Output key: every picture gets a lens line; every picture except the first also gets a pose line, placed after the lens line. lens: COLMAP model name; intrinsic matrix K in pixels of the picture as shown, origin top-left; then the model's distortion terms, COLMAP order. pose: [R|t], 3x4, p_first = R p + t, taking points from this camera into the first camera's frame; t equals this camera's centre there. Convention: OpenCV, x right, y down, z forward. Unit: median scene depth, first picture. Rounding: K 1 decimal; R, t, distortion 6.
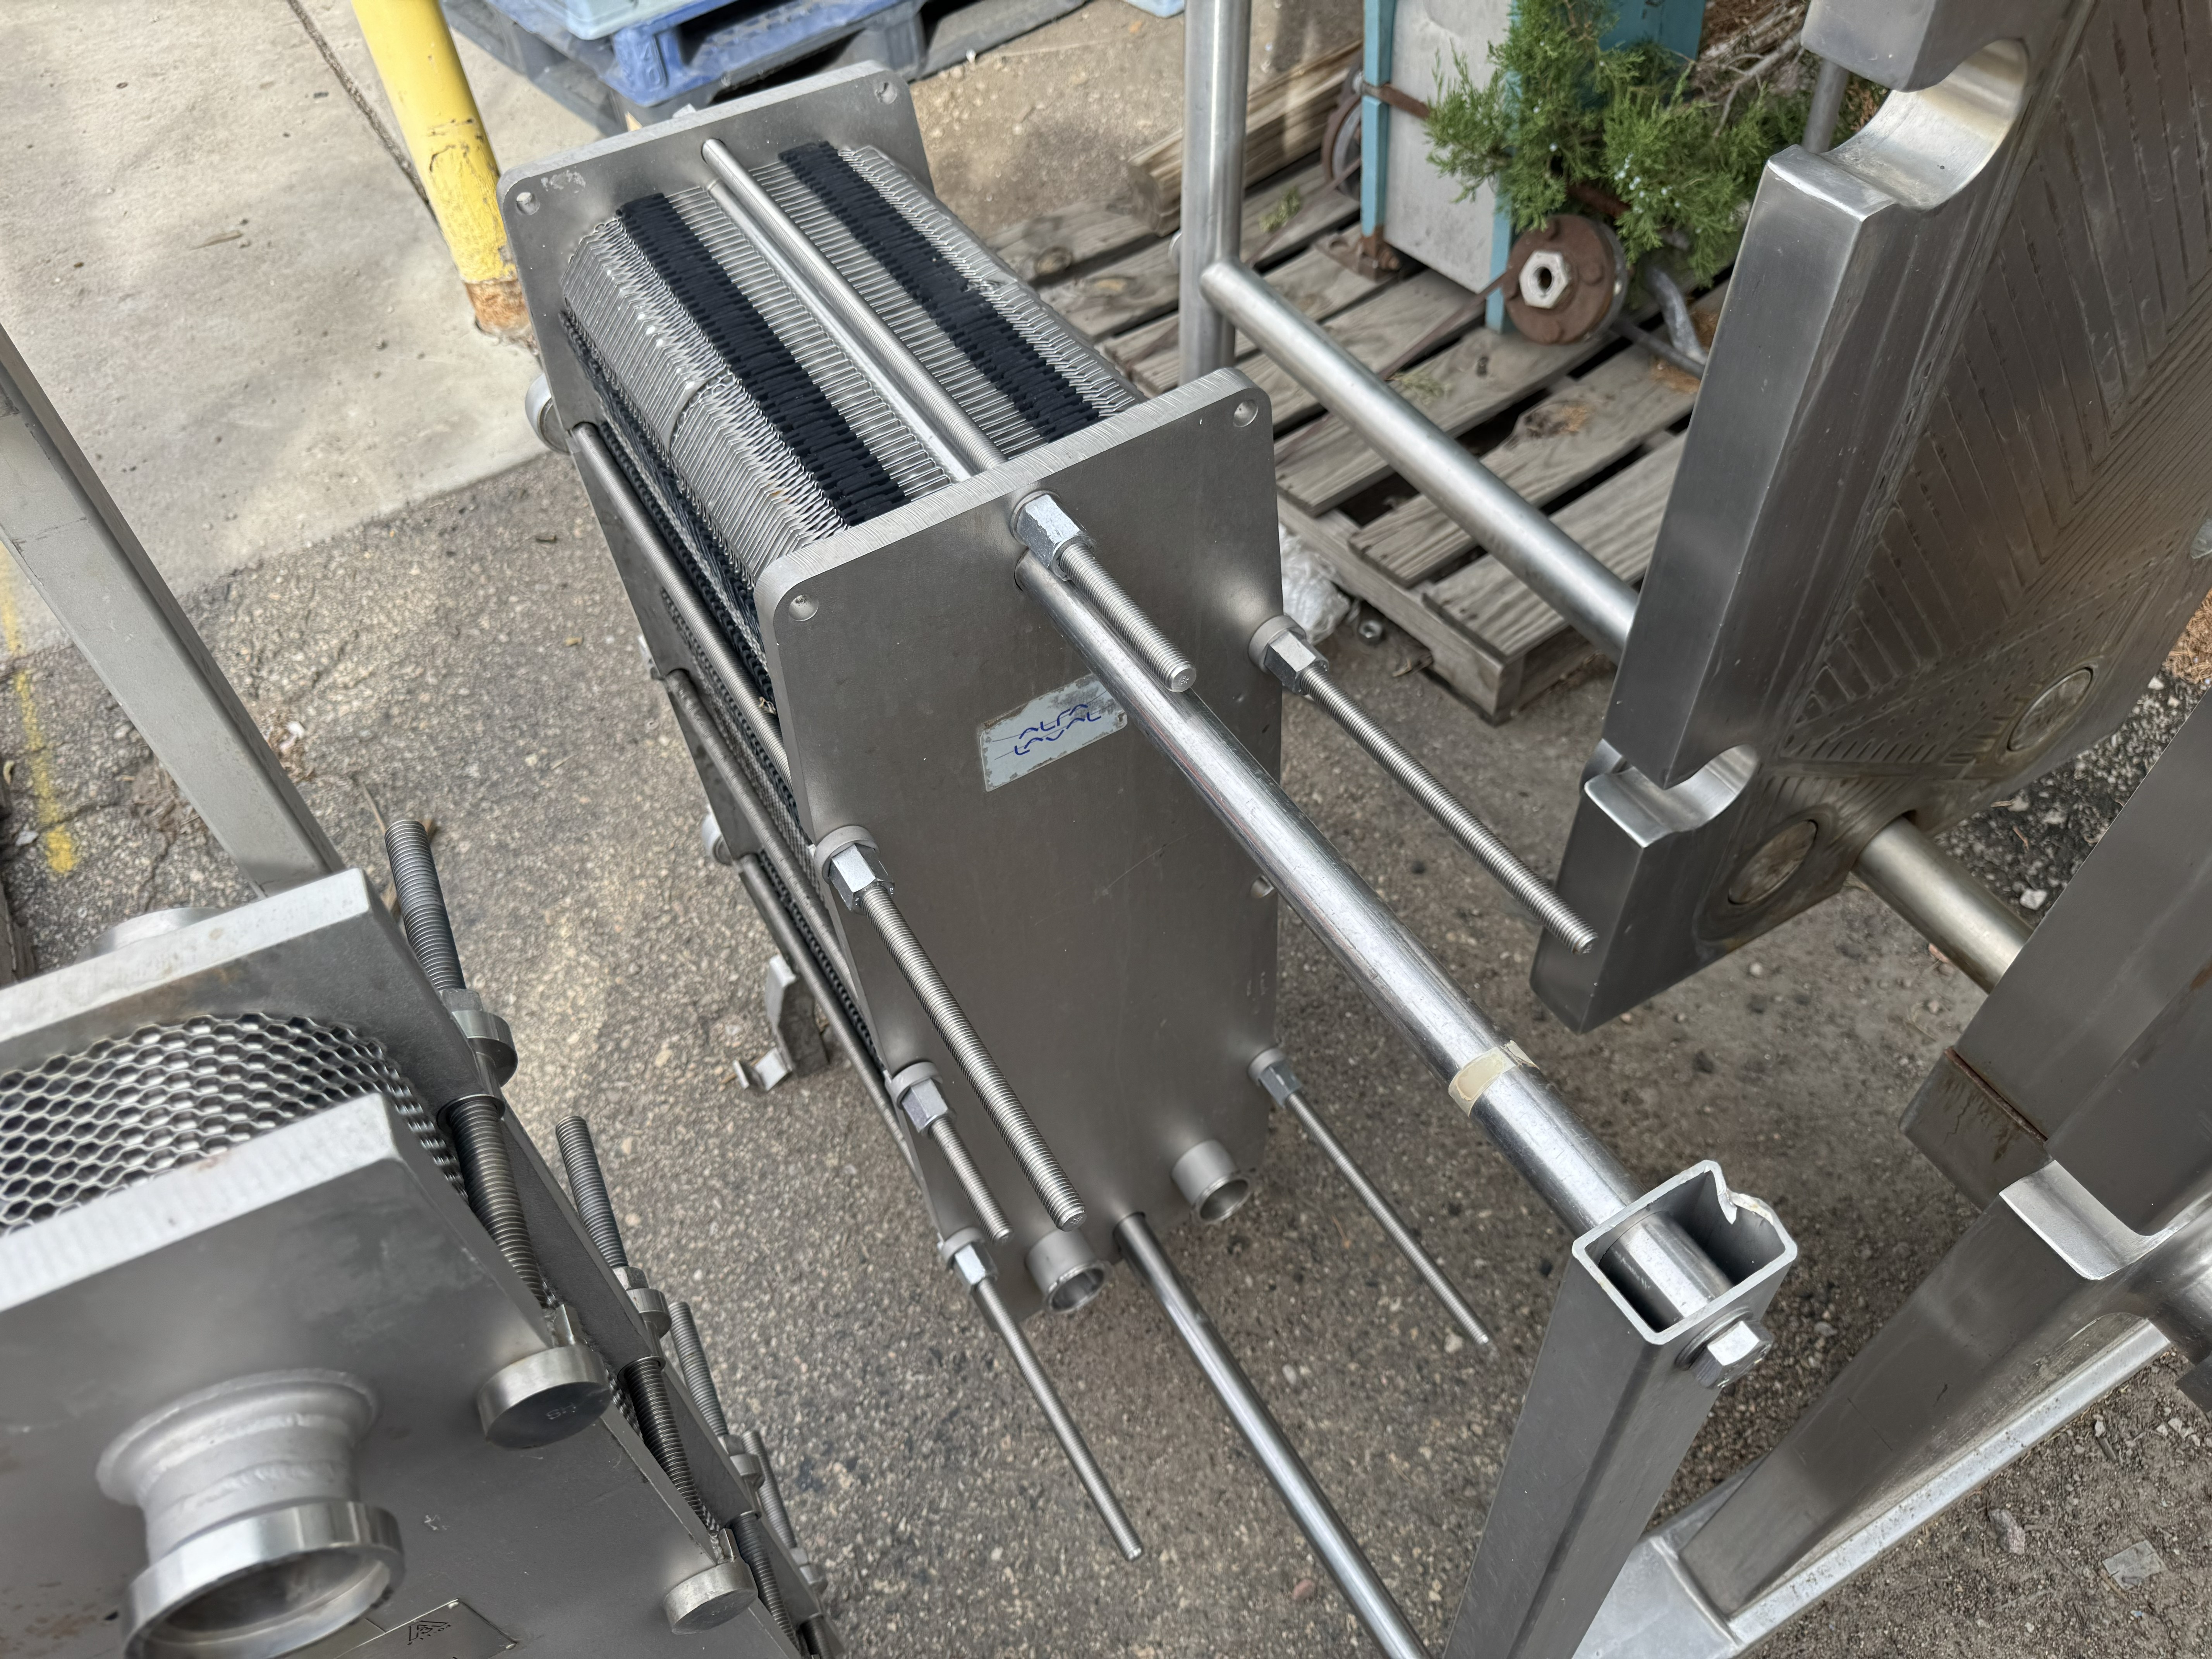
lens RADIAL K [[1524.2, 0, 1155.0], [0, 1524.2, 830.6], [0, 0, 1]] dist [-0.003142, -0.001137]
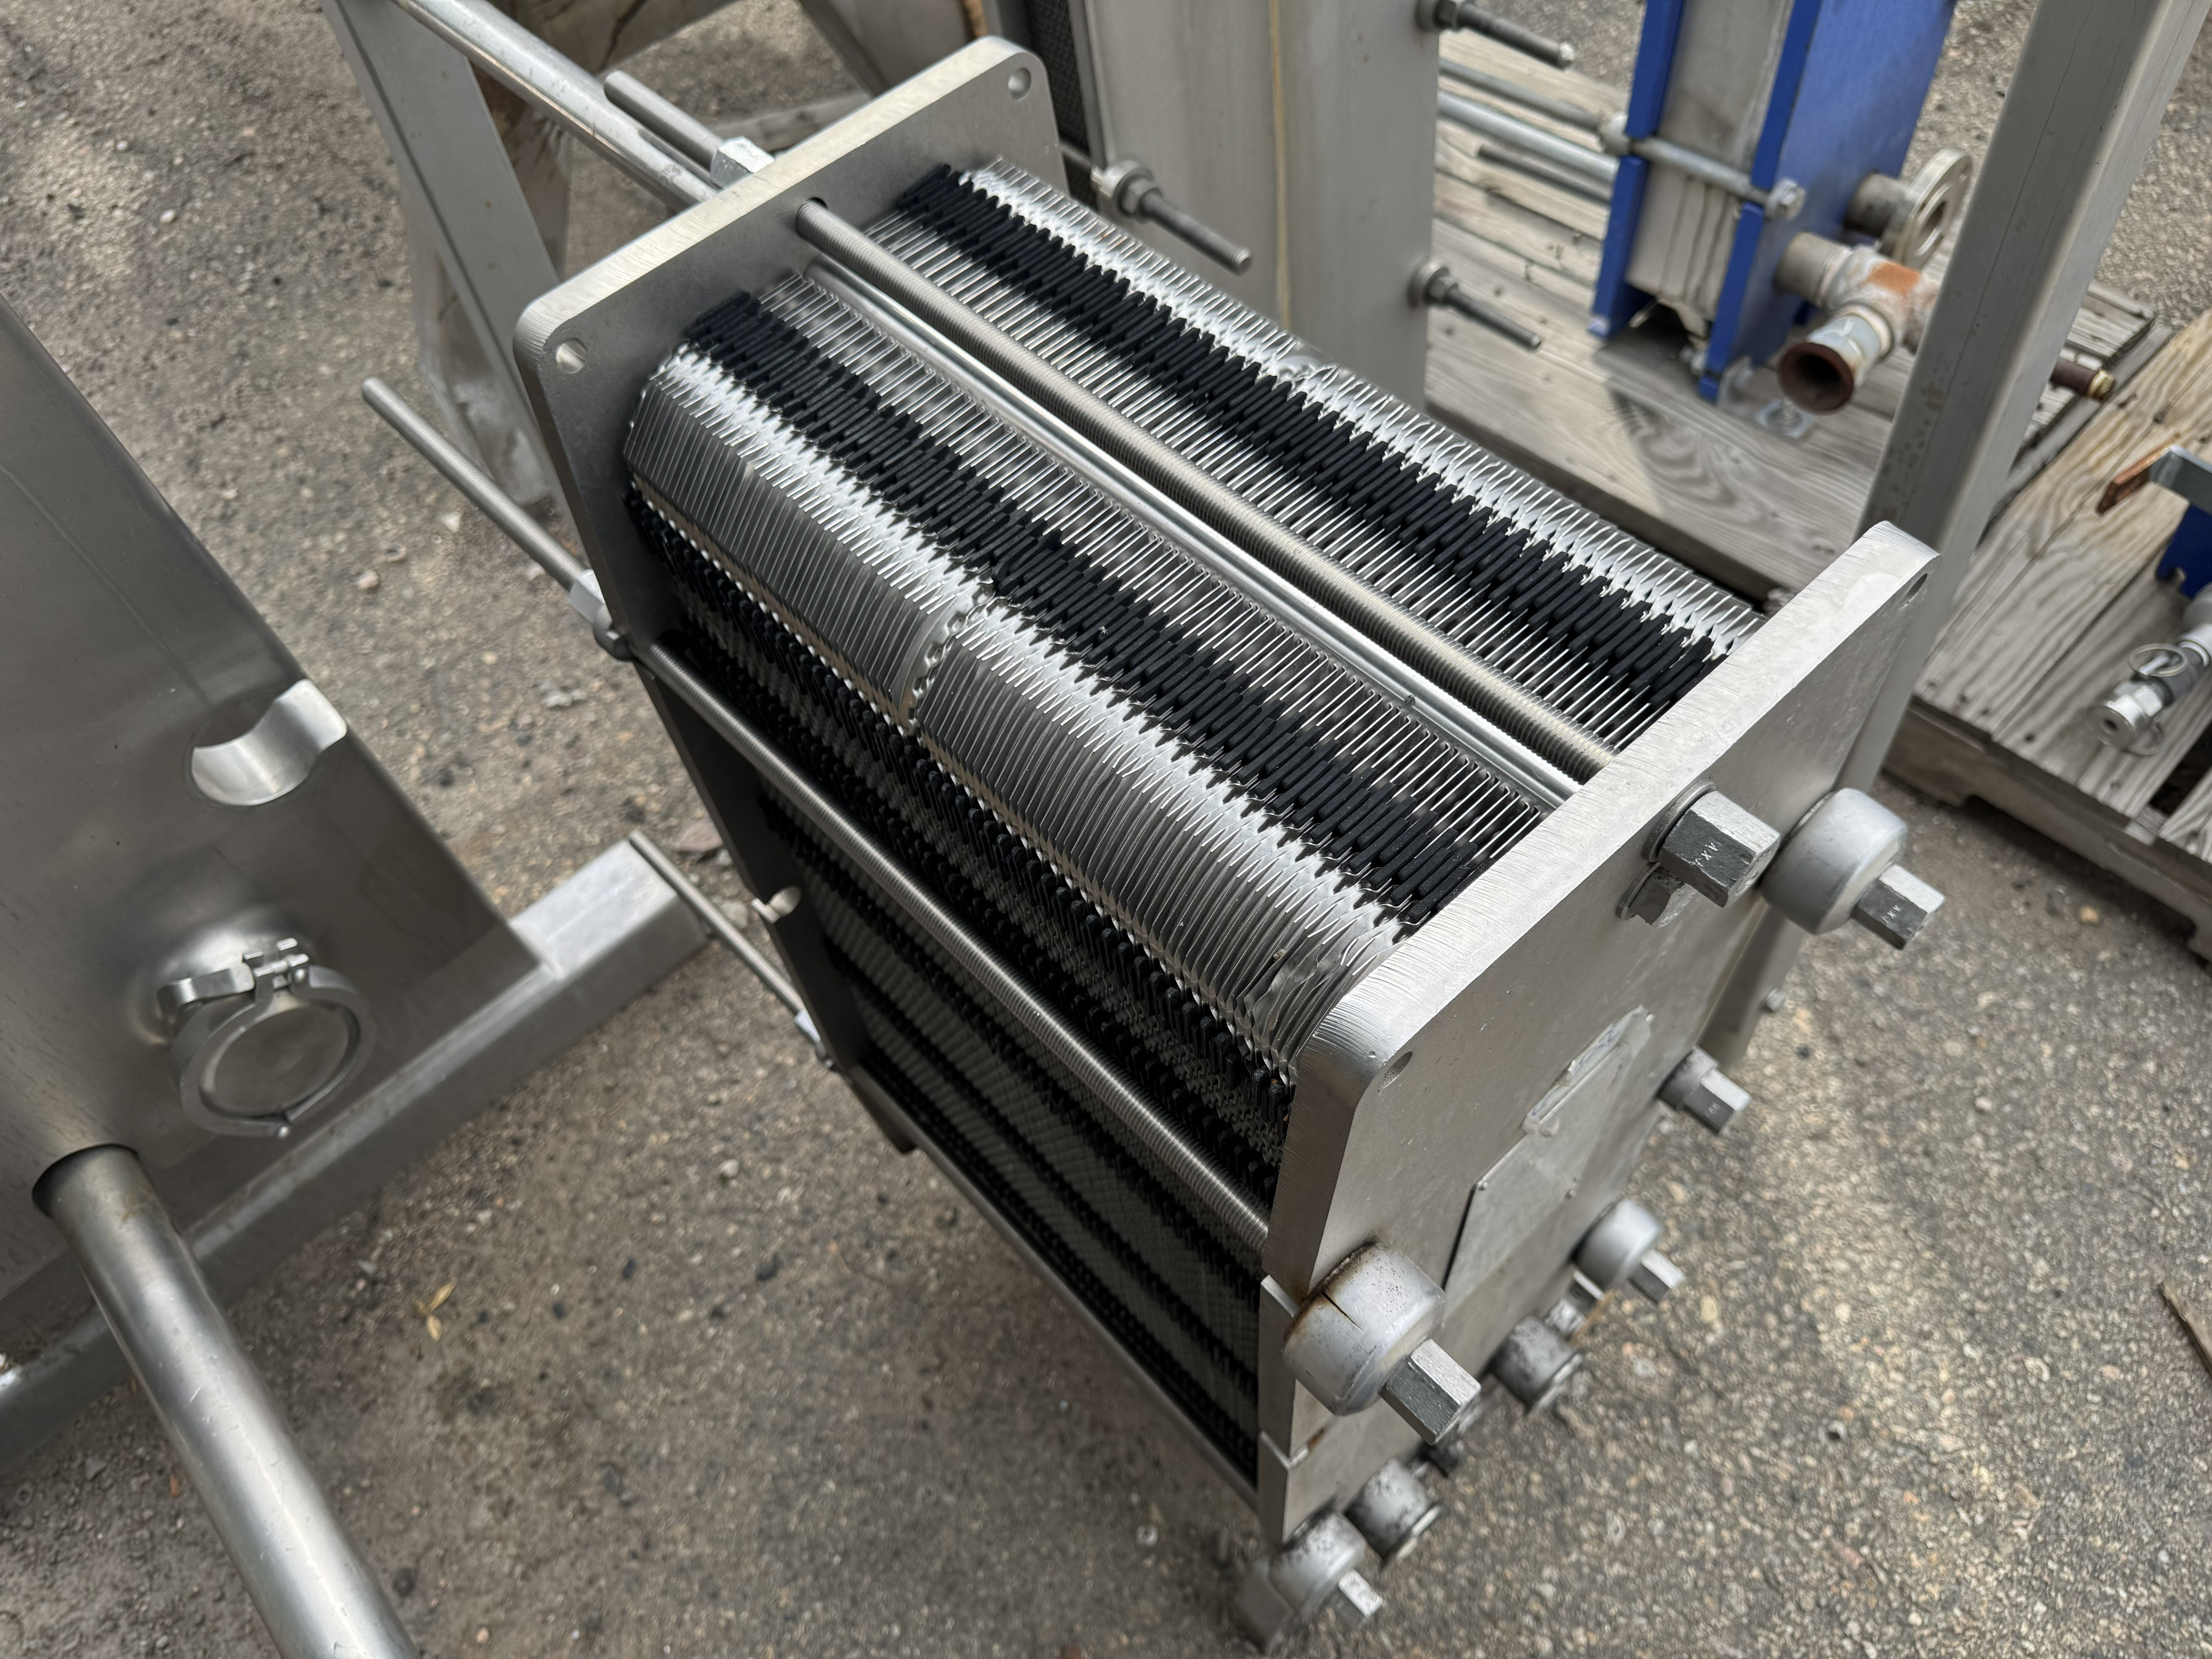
lens RADIAL K [[1524.7, 0, 1113.9], [0, 1524.7, 827.9], [0, 0, 1]] dist [-0.004700, -0.000364]
pose [[-0.970511, 0.240926, -0.007984, -0.059225], [-0.071682, -0.256814, 0.963799, -0.361077], [0.230154, 0.935949, 0.266511, 0.352352]]
